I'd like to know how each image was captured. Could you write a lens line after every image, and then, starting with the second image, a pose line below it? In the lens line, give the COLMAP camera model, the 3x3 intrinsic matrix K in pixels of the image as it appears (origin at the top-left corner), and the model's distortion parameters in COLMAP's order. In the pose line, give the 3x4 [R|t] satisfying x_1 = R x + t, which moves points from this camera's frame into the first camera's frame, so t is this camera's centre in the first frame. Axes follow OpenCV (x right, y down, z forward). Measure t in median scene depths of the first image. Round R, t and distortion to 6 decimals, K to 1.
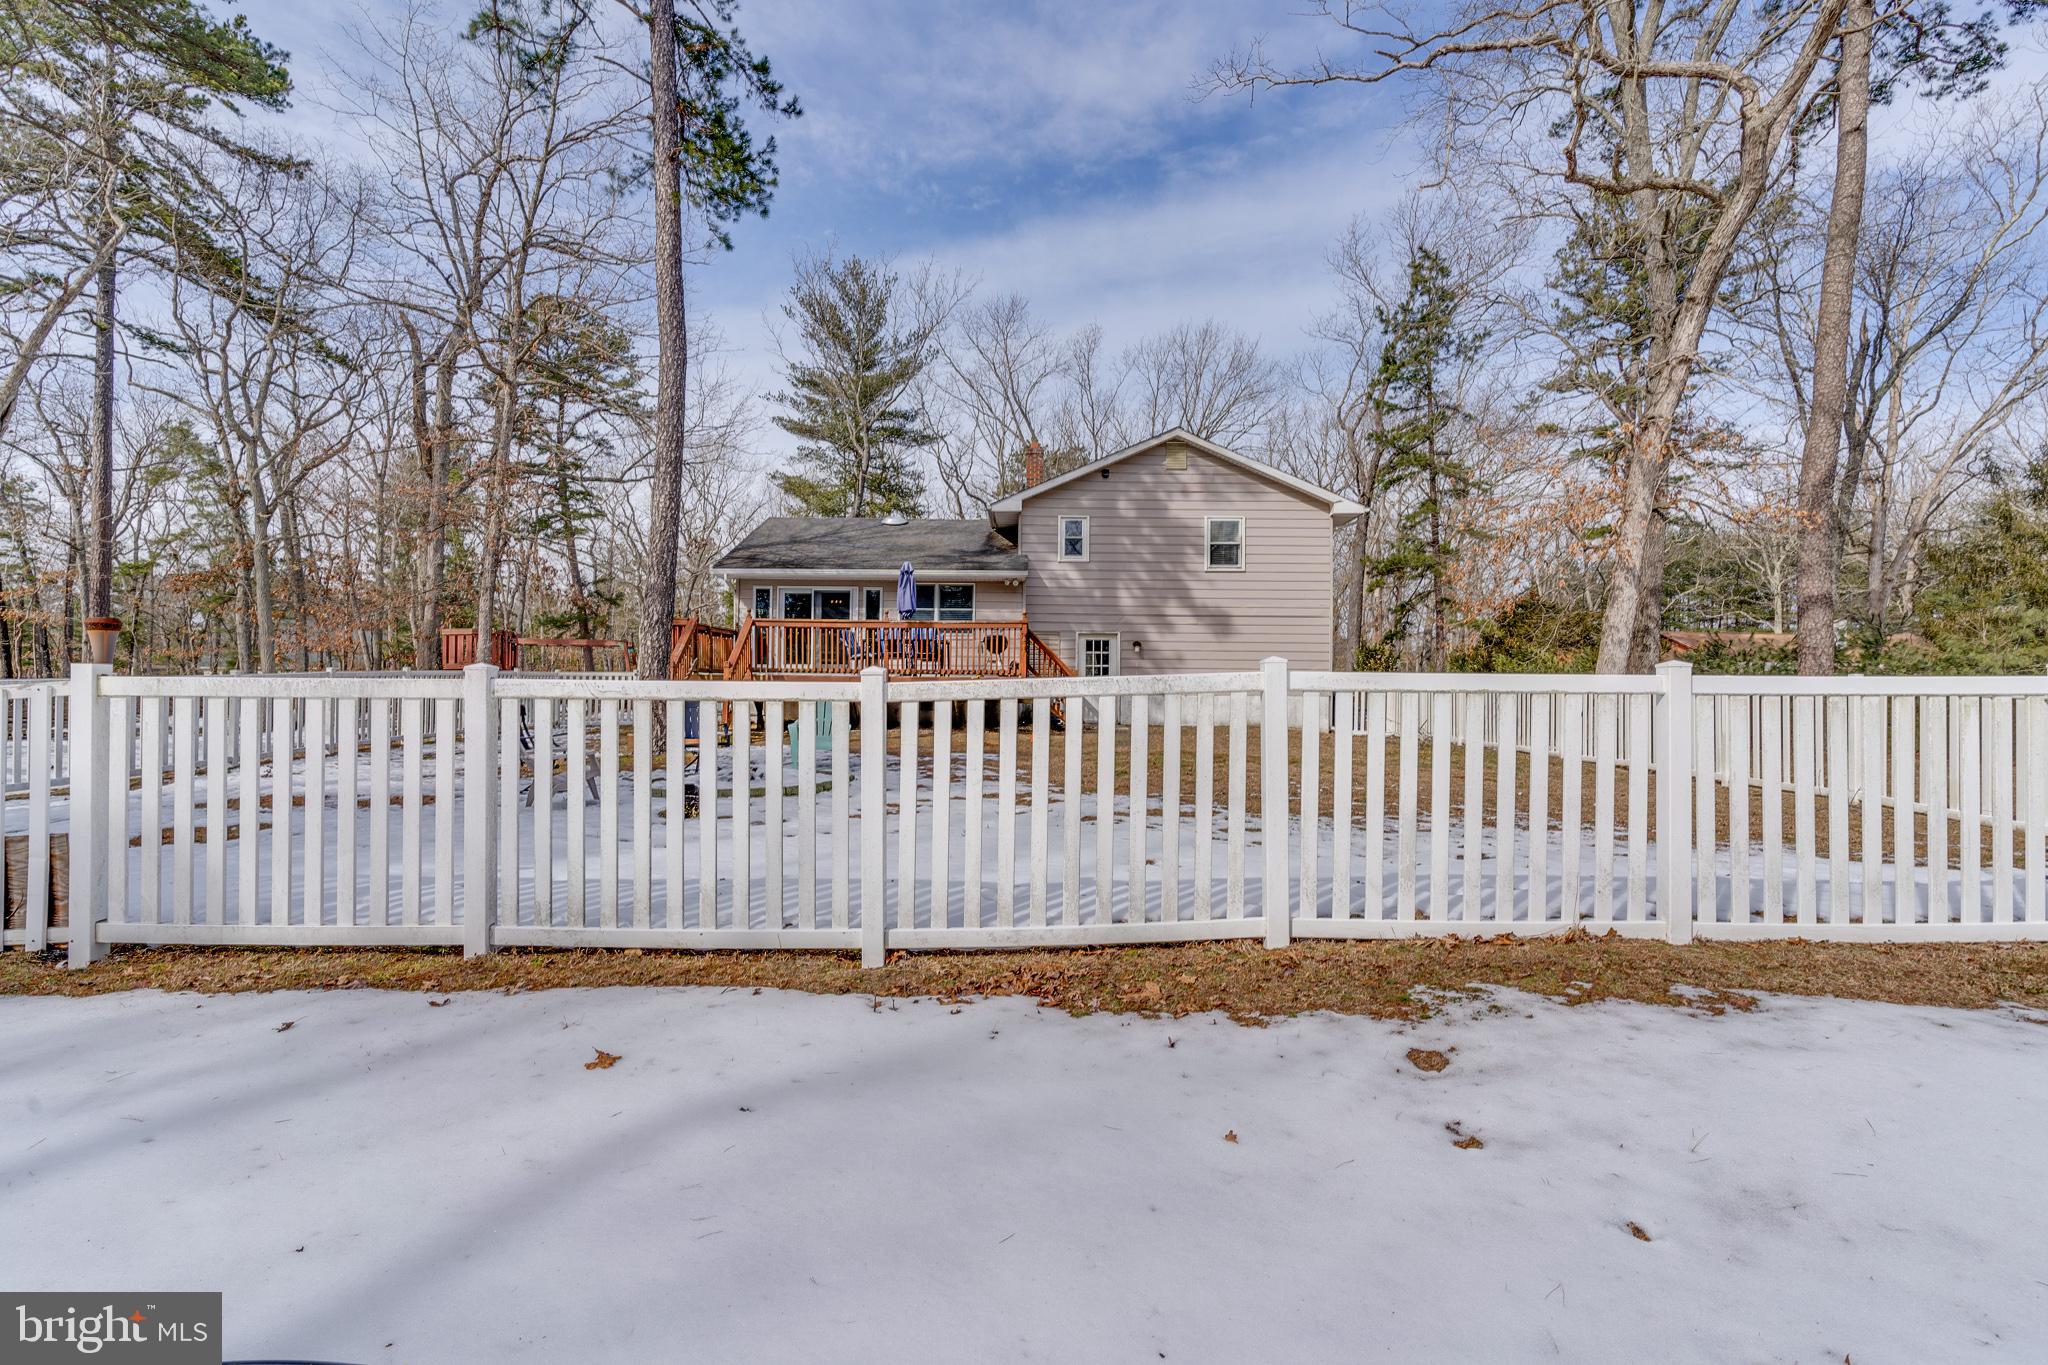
lens RADIAL K [[987.2, 0, 1024.0], [0, 987.2, 682.5], [0, 0, 1]] dist [-0.000190, -0.000393]
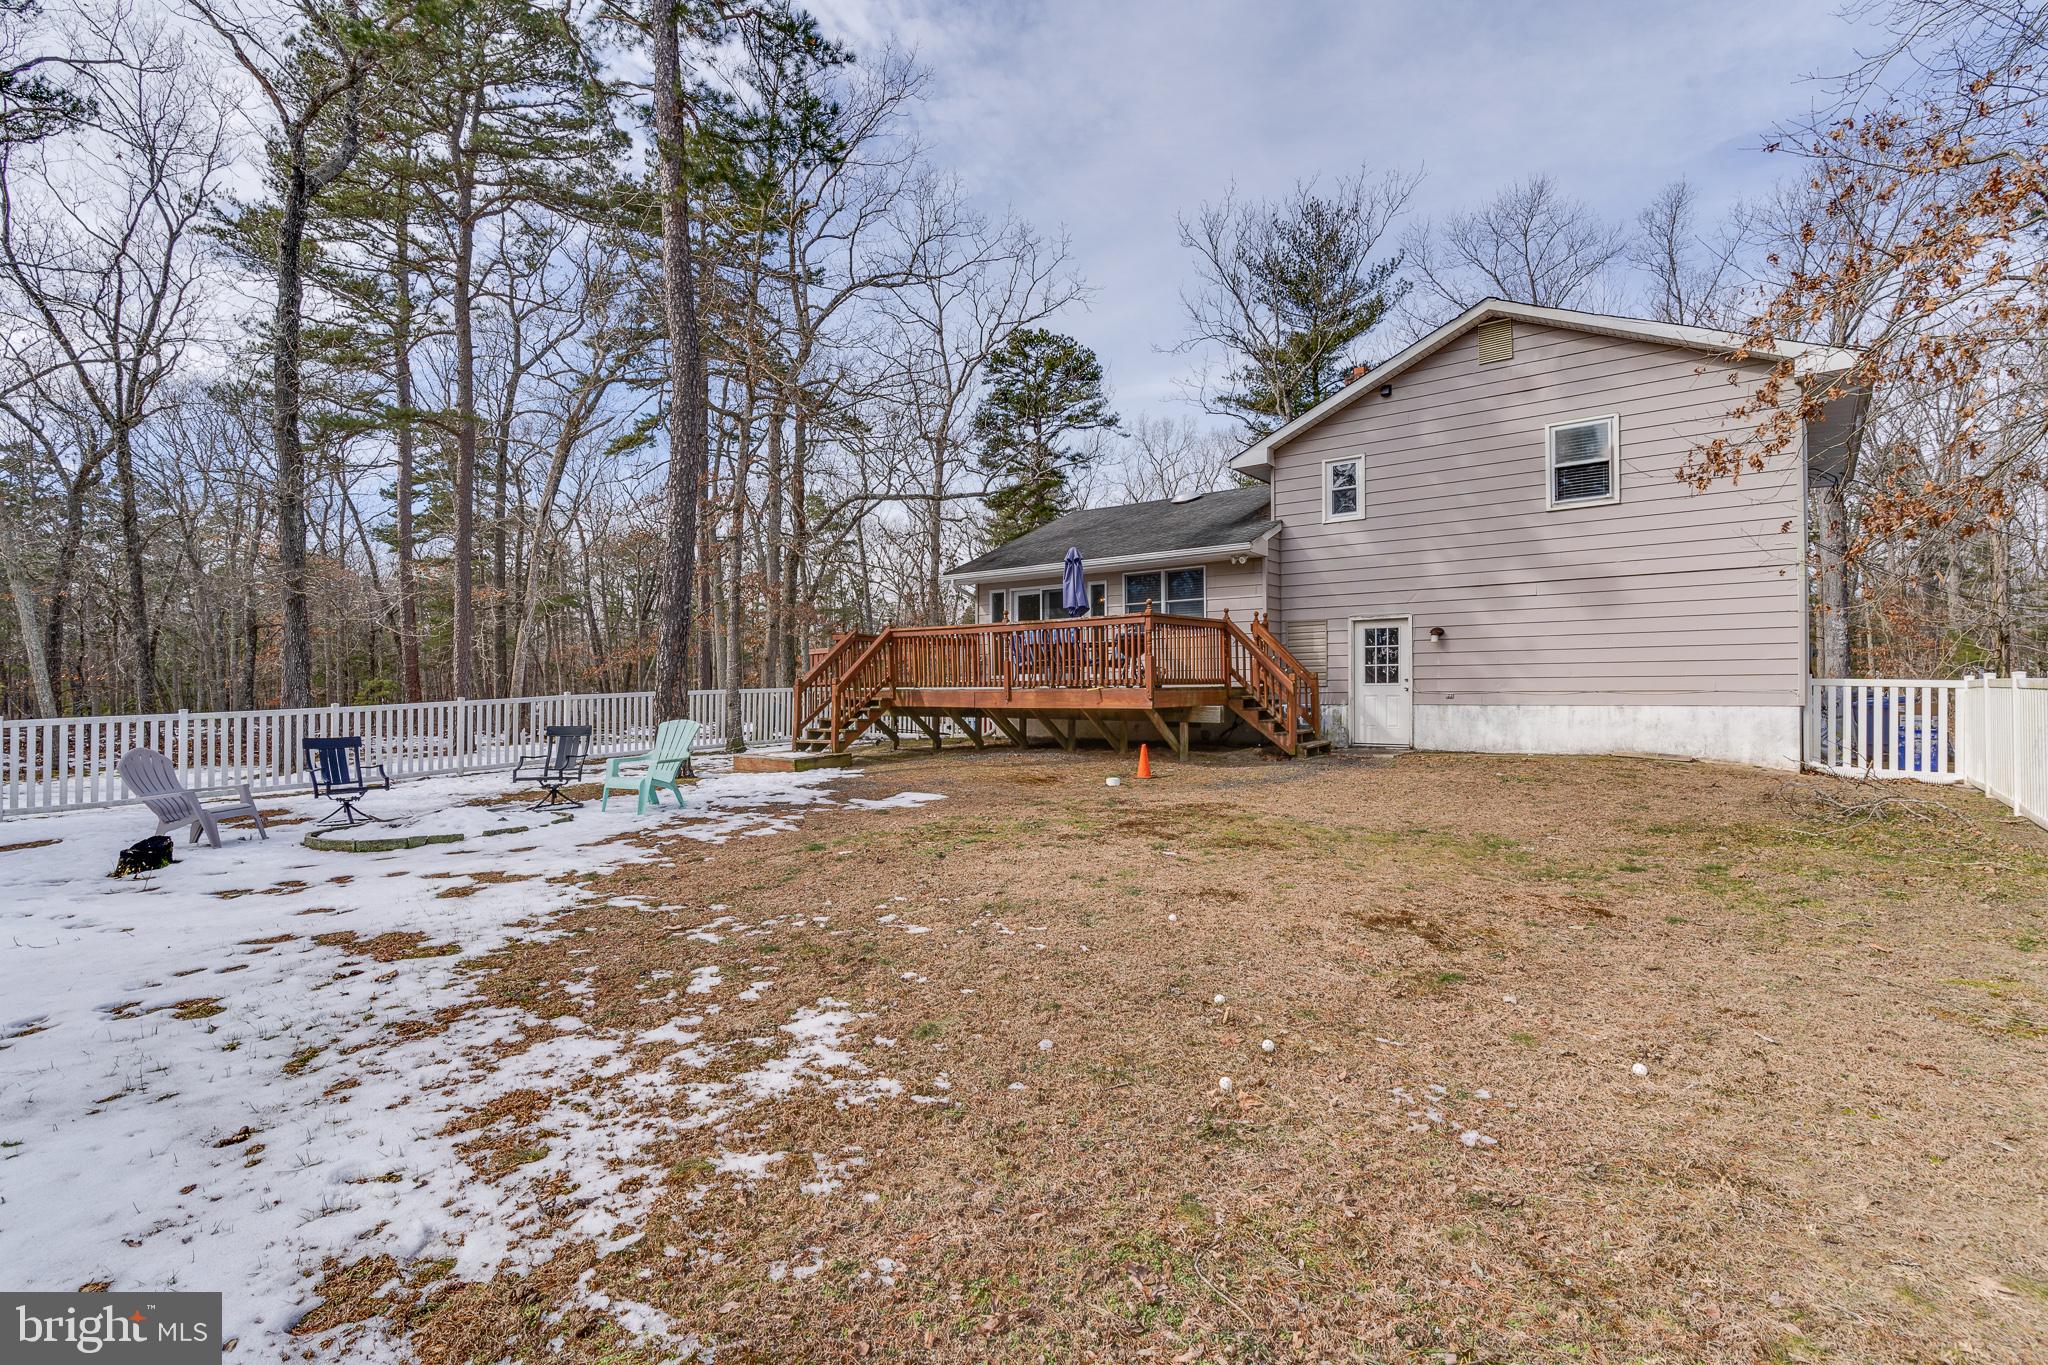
lens RADIAL K [[987.2, 0, 1024.0], [0, 987.2, 682.5], [0, 0, 1]] dist [-0.000190, -0.000393]
pose [[0.769058, -0.016449, -0.638967, 0.328005], [0.013649, 0.999863, -0.009313, -0.001491], [0.639033, -0.001559, 0.769178, 0.298640]]
